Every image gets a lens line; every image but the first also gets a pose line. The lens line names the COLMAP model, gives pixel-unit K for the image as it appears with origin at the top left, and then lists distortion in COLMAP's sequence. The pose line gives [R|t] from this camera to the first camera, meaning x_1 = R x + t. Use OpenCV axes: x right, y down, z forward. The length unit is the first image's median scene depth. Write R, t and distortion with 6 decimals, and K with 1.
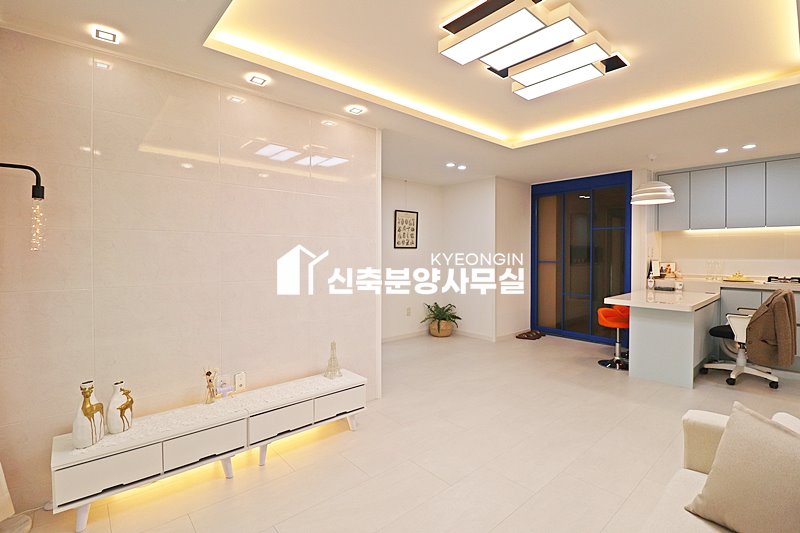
lens RADIAL K [[373.9, 0, 402.1], [0, 373.9, 261.0], [0, 0, 1]] dist [0.001410, -0.015593]
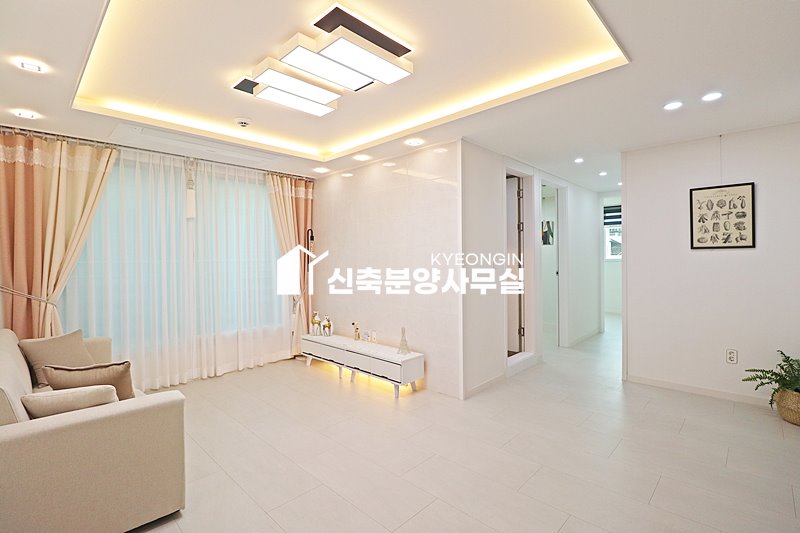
lens RADIAL K [[369.9, 0, 400.0], [0, 369.9, 266.5], [0, 0, 1]] dist [-0.000741, -0.015304]
pose [[0.075711, 0.023992, -0.996841, 0.675586], [-0.009995, 0.999679, 0.023301, -0.016746], [0.997080, 0.008199, 0.075927, 0.544613]]
